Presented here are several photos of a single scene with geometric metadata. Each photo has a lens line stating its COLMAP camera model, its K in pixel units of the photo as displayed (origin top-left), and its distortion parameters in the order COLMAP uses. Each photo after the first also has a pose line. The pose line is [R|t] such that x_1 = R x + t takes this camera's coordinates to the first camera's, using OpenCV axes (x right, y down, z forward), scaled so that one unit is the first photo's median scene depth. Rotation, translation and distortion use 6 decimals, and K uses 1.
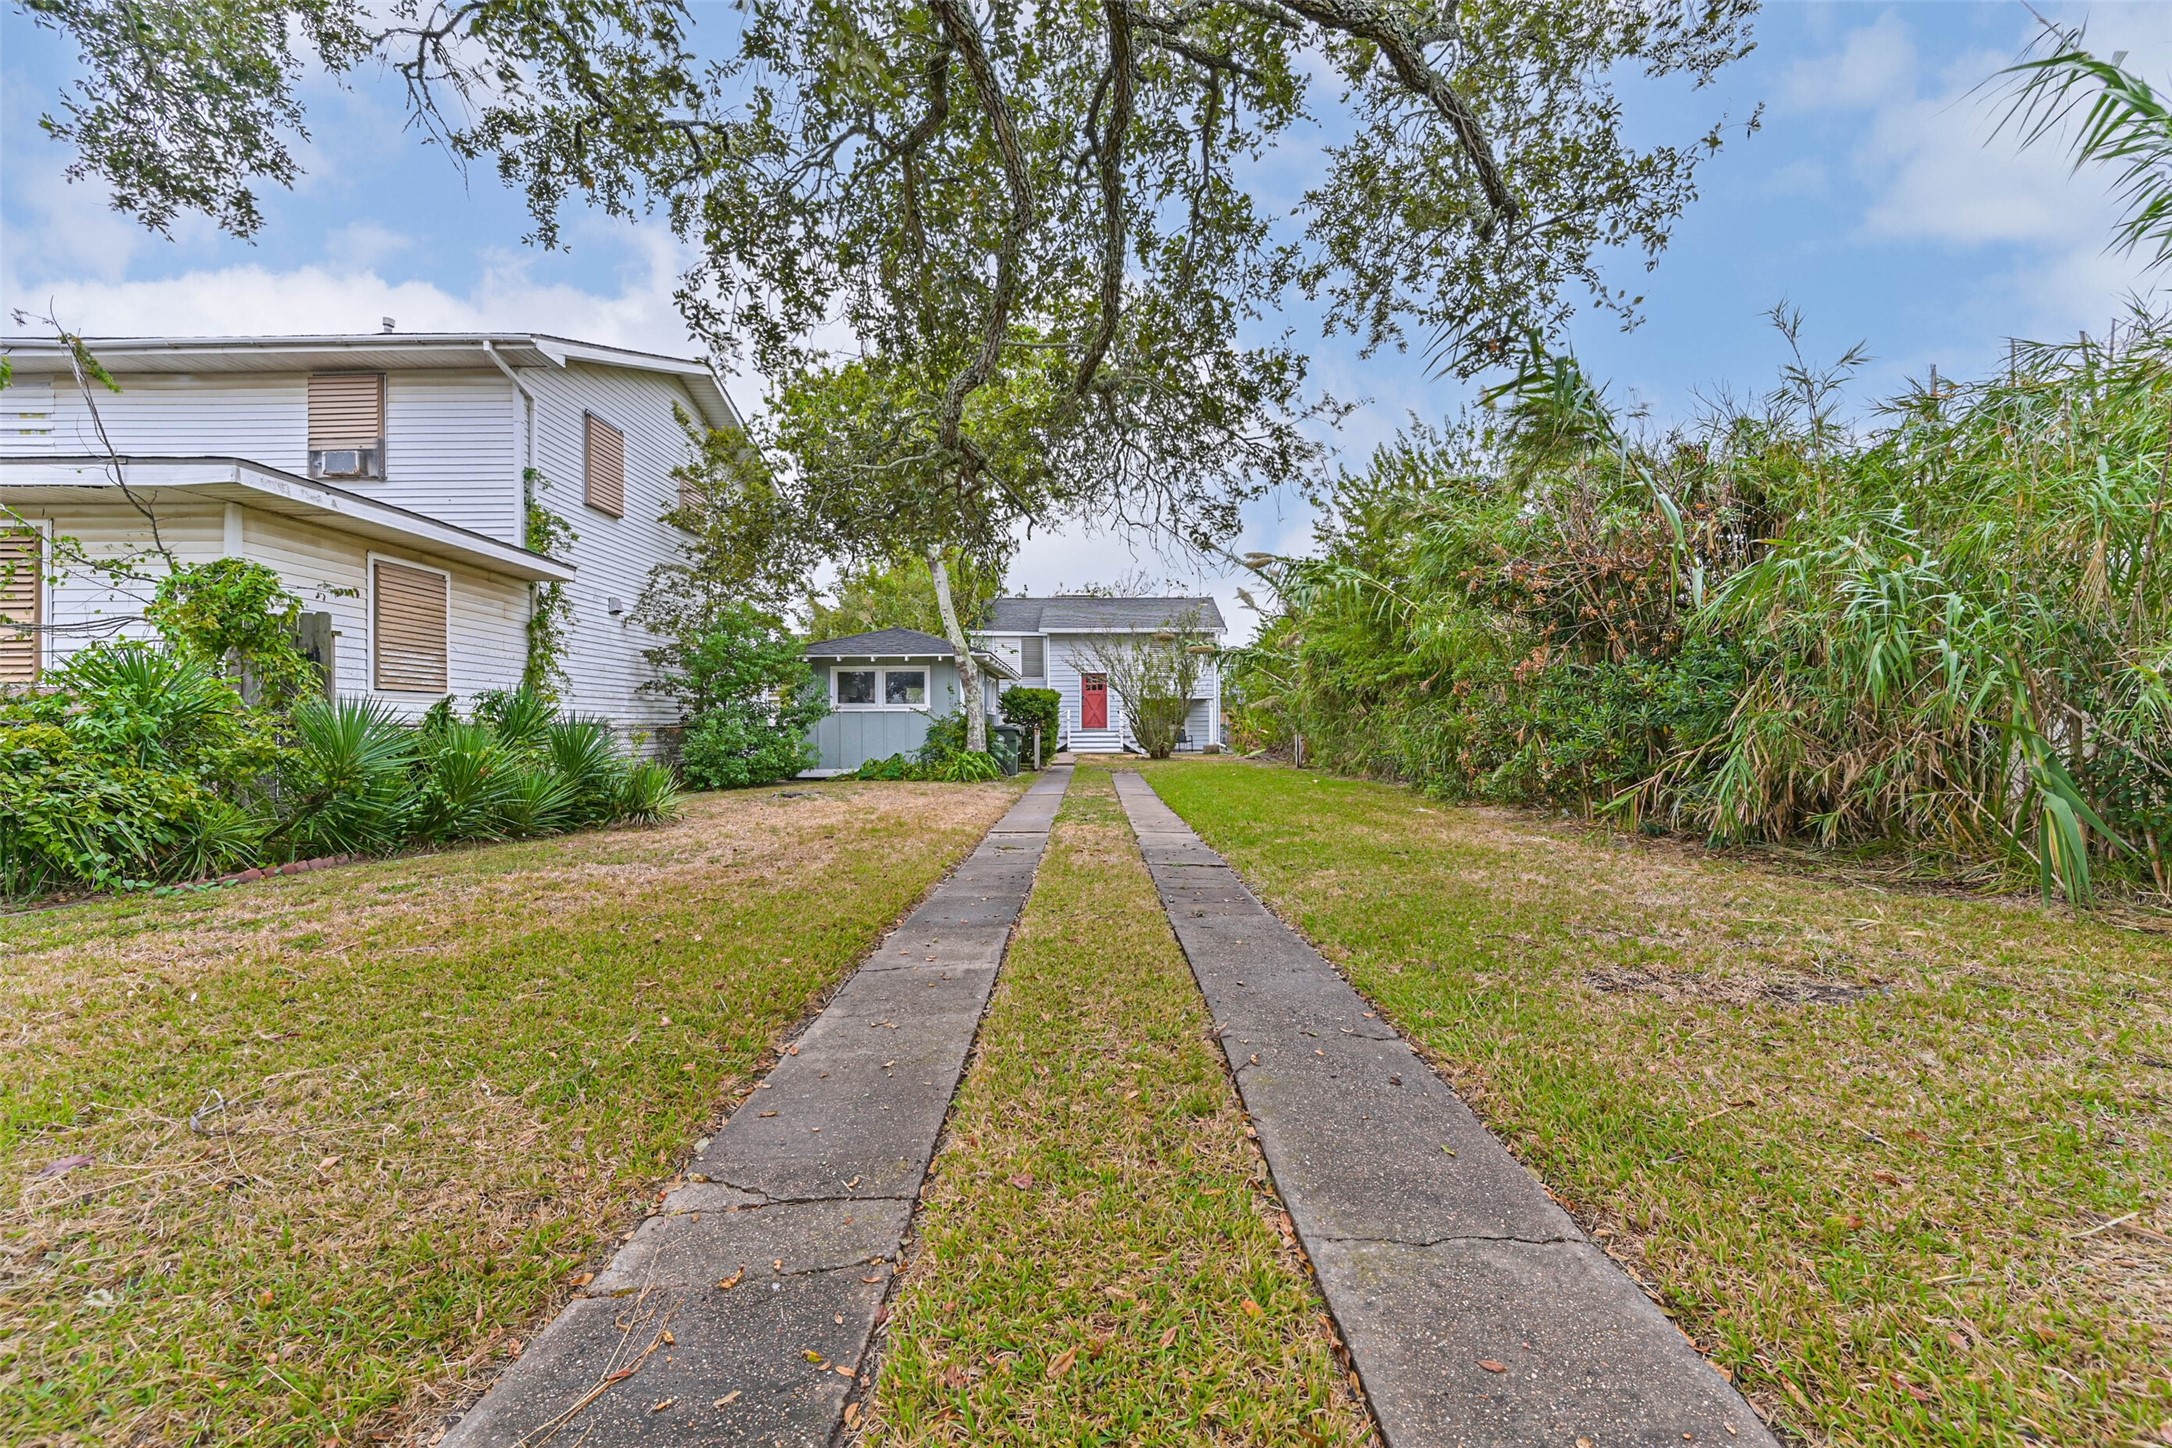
lens RADIAL K [[856.9, 0, 1084.4], [0, 856.9, 725.5], [0, 0, 1]] dist [0.001397, -0.002058]
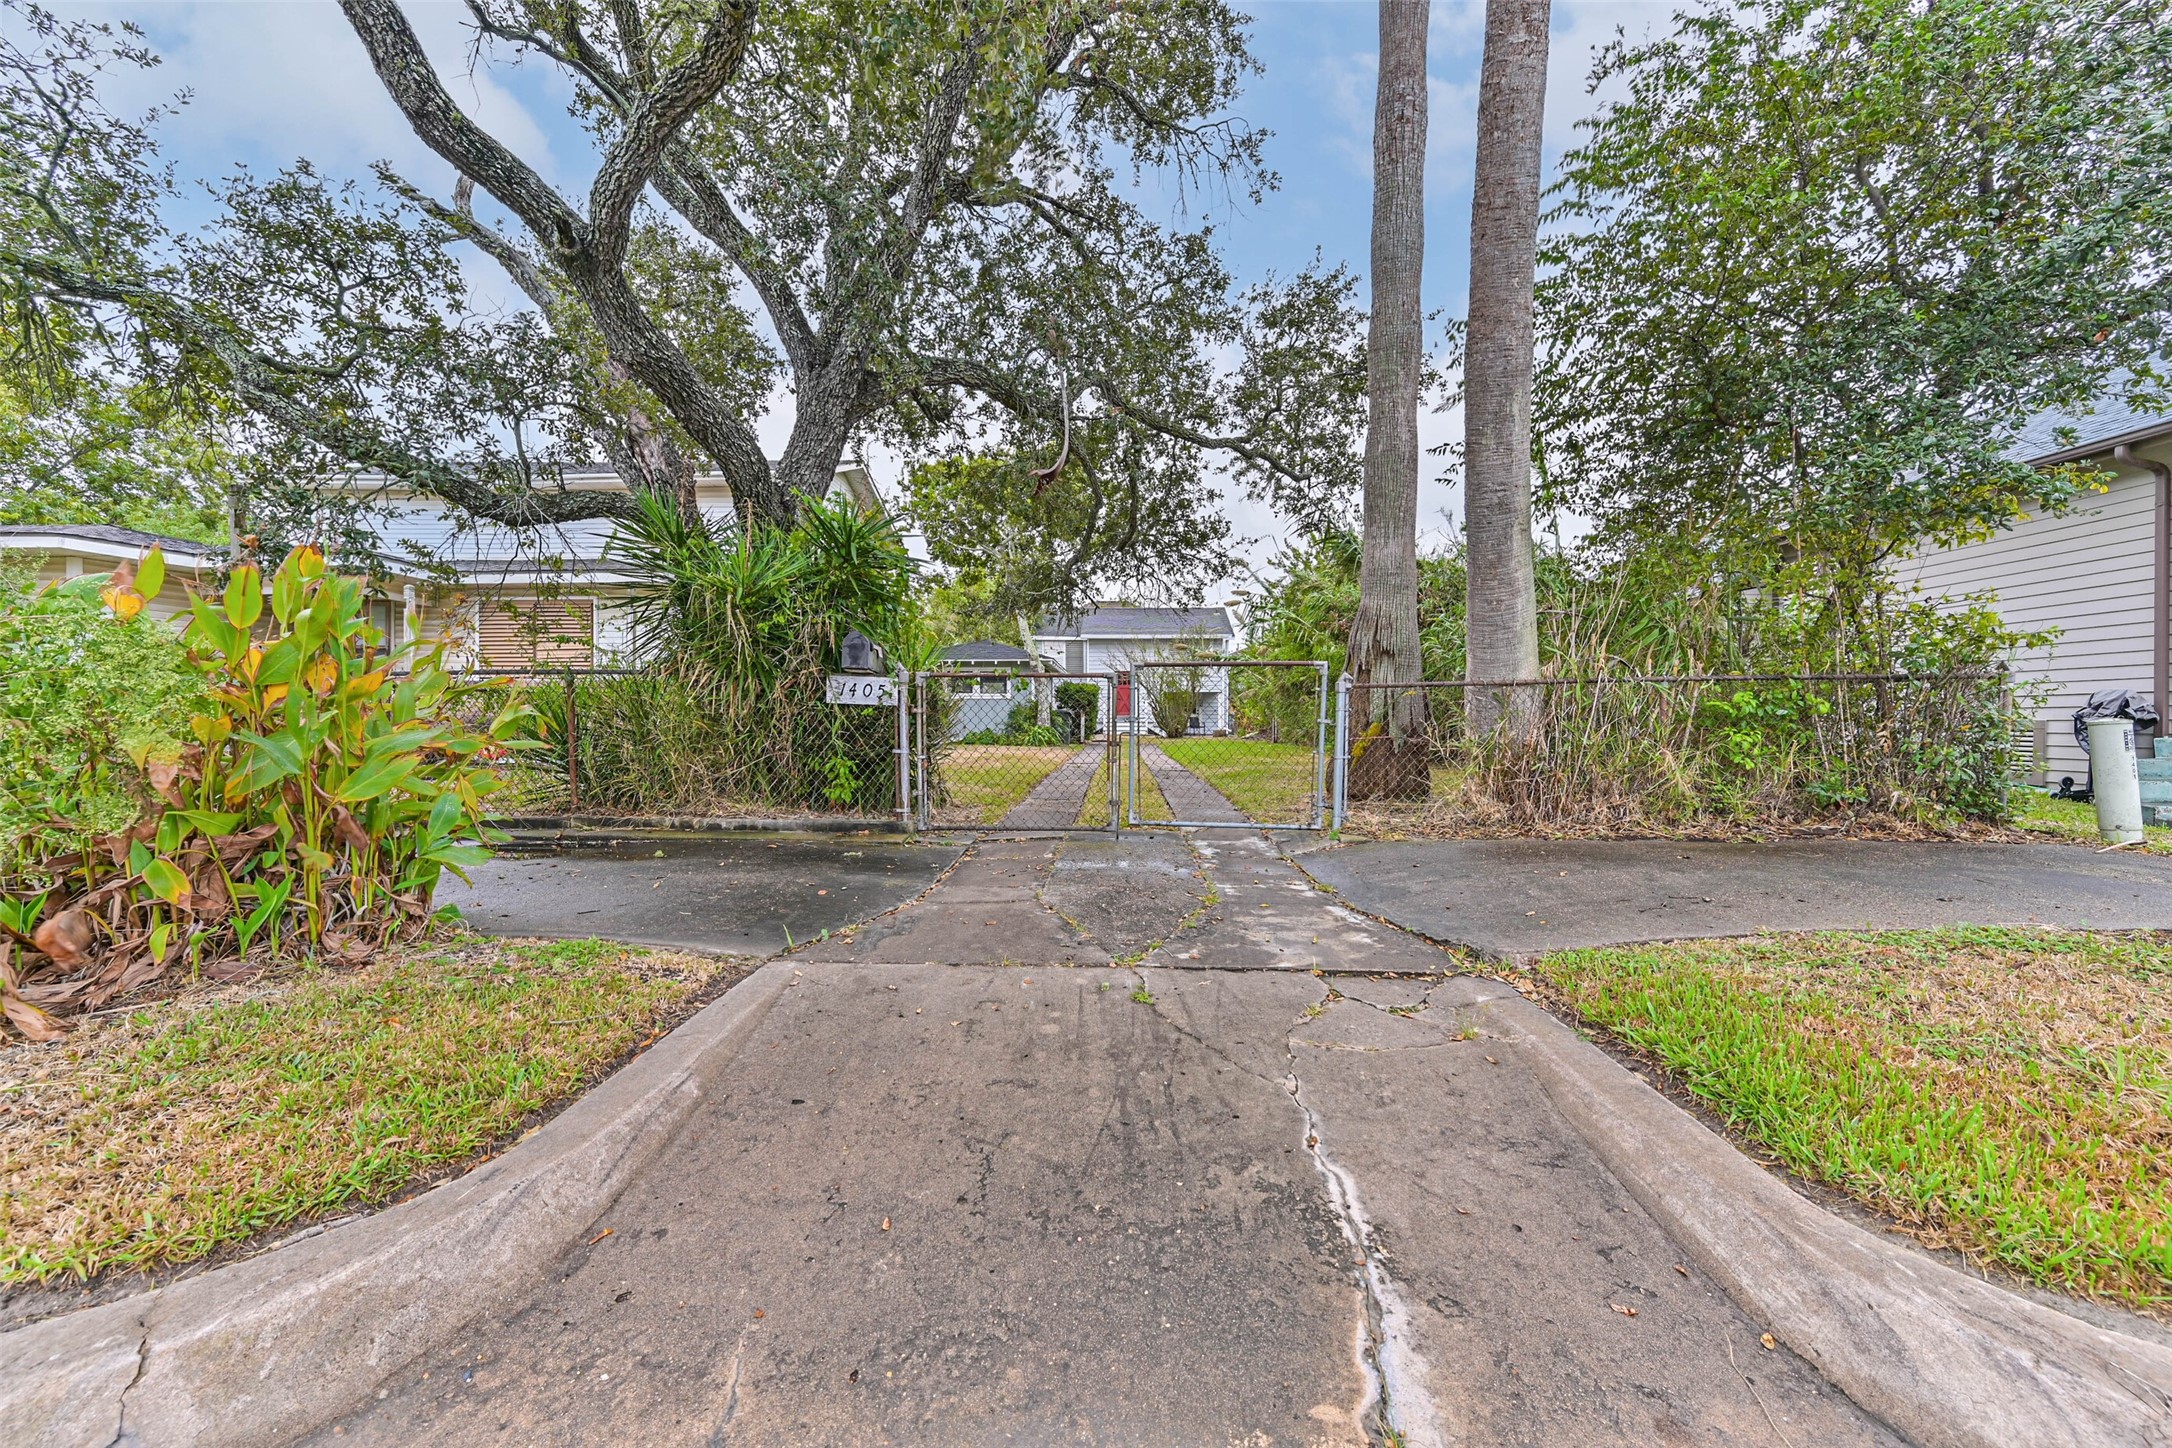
lens RADIAL K [[856.9, 0, 1083.9], [0, 856.9, 718.5], [0, 0, 1]] dist [0.001397, -0.002058]
pose [[0.999316, 0.008906, -0.035904, -0.004645], [-0.008947, 0.999959, -0.000992, 0.016824], [0.035894, 0.001313, 0.999355, -0.438539]]
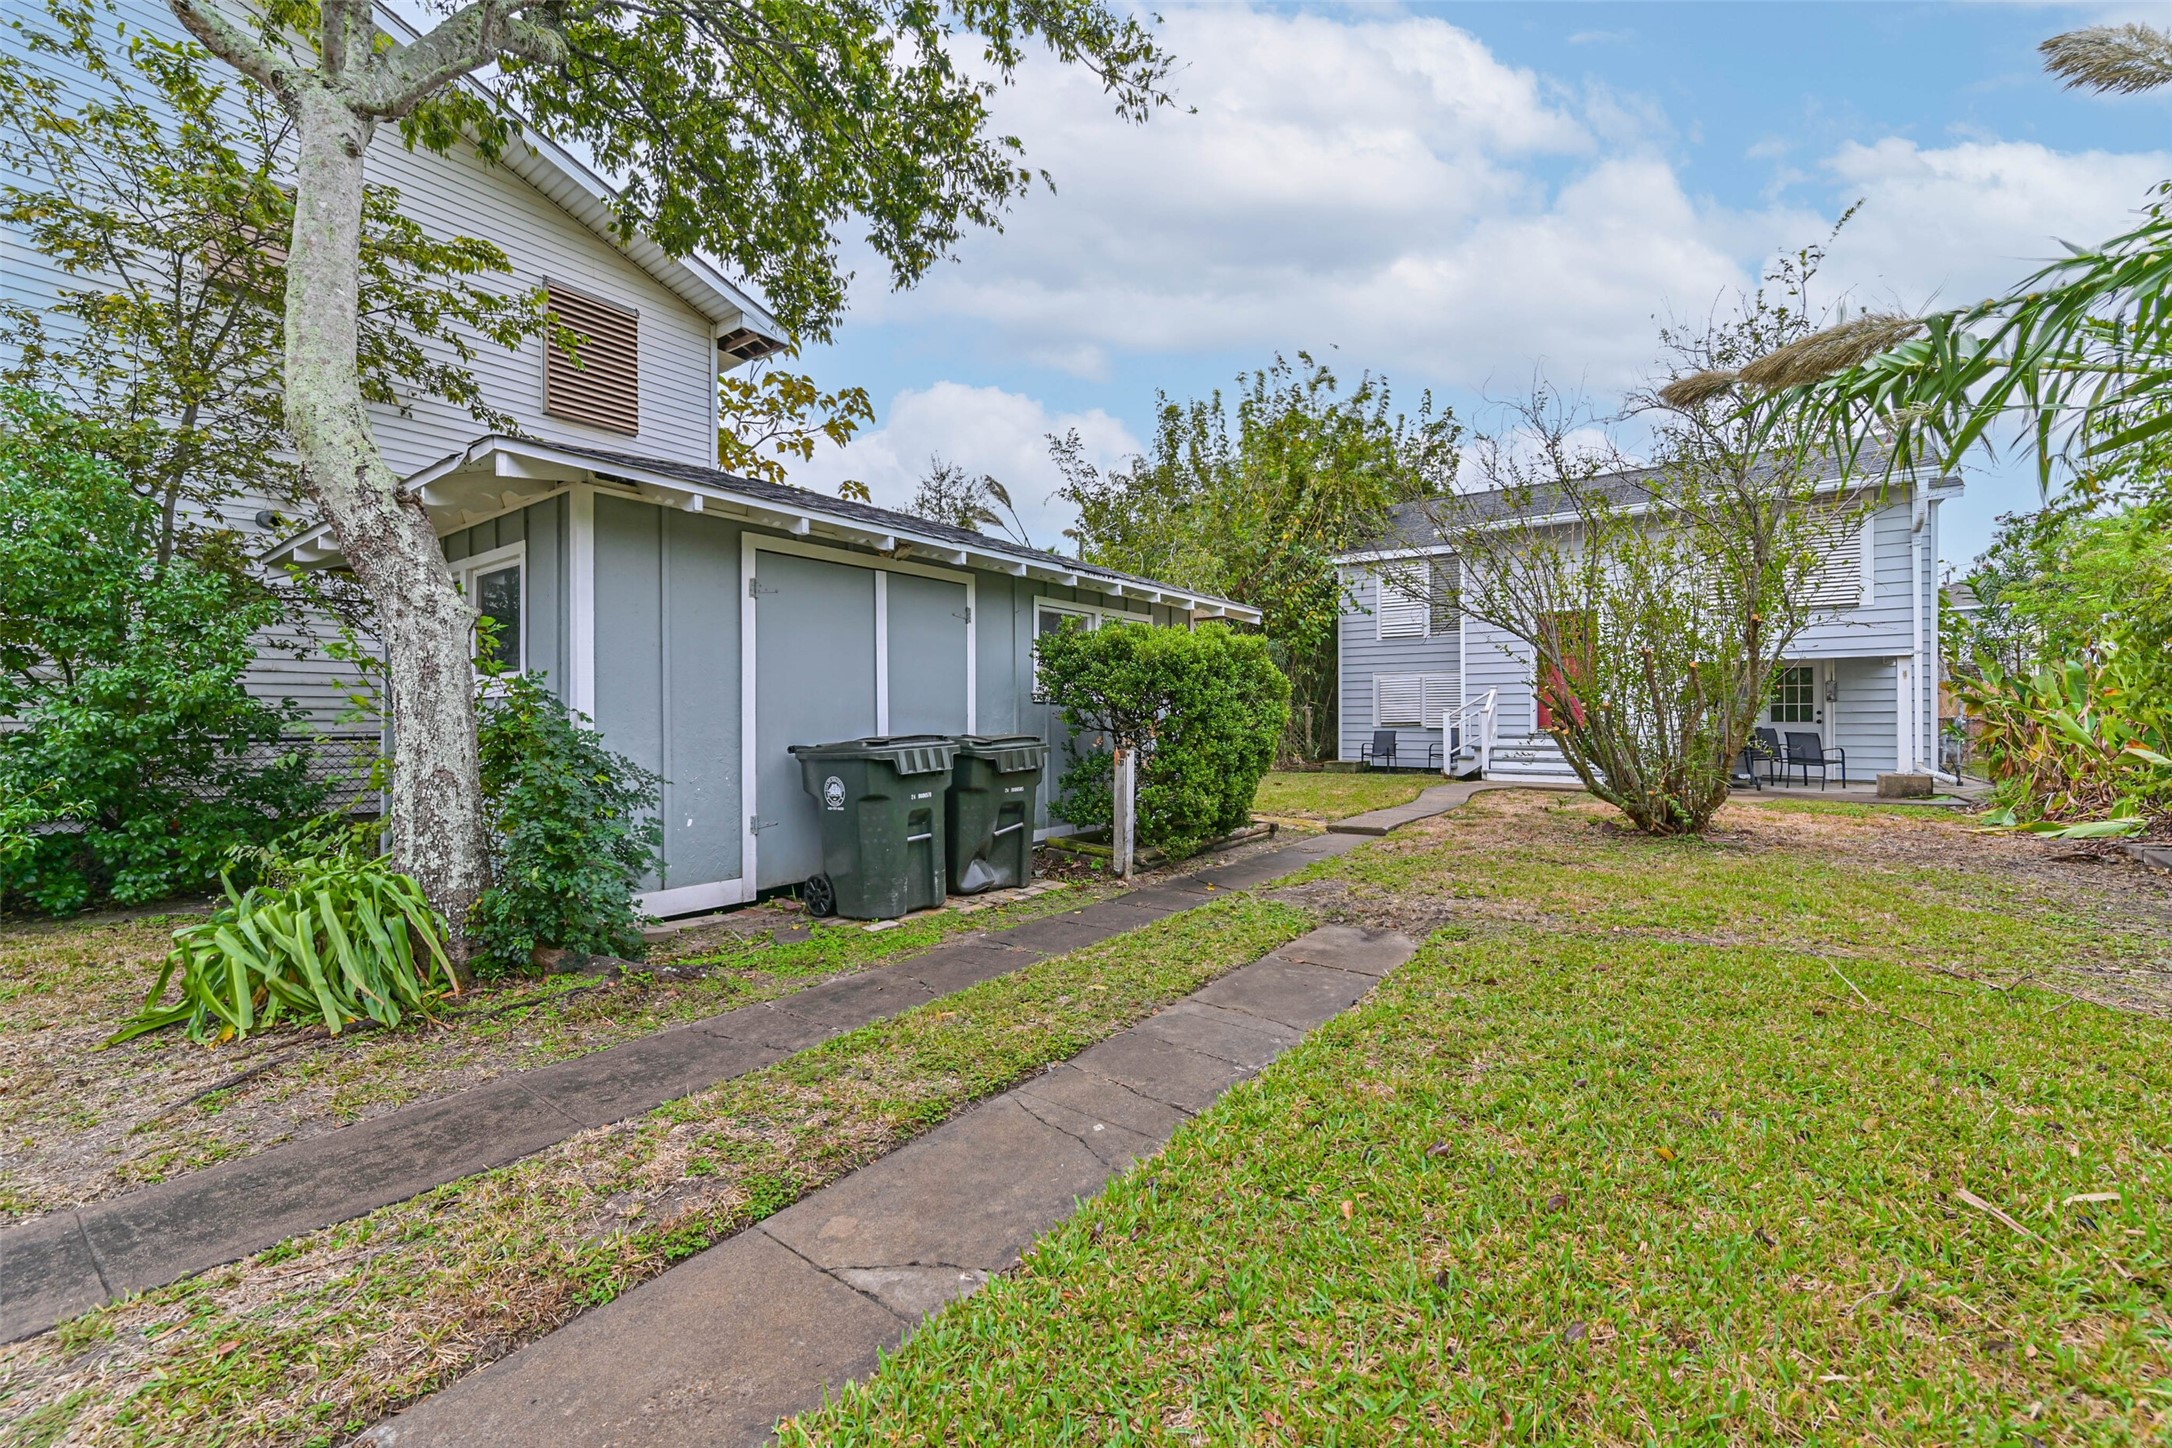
lens RADIAL K [[856.9, 0, 1079.7], [0, 856.9, 715.2], [0, 0, 1]] dist [0.001397, -0.002058]
pose [[0.801933, -0.001481, -0.597413, 0.149765], [0.001181, 0.999999, -0.000894, -0.007720], [0.597413, 0.000012, 0.801933, 0.868623]]
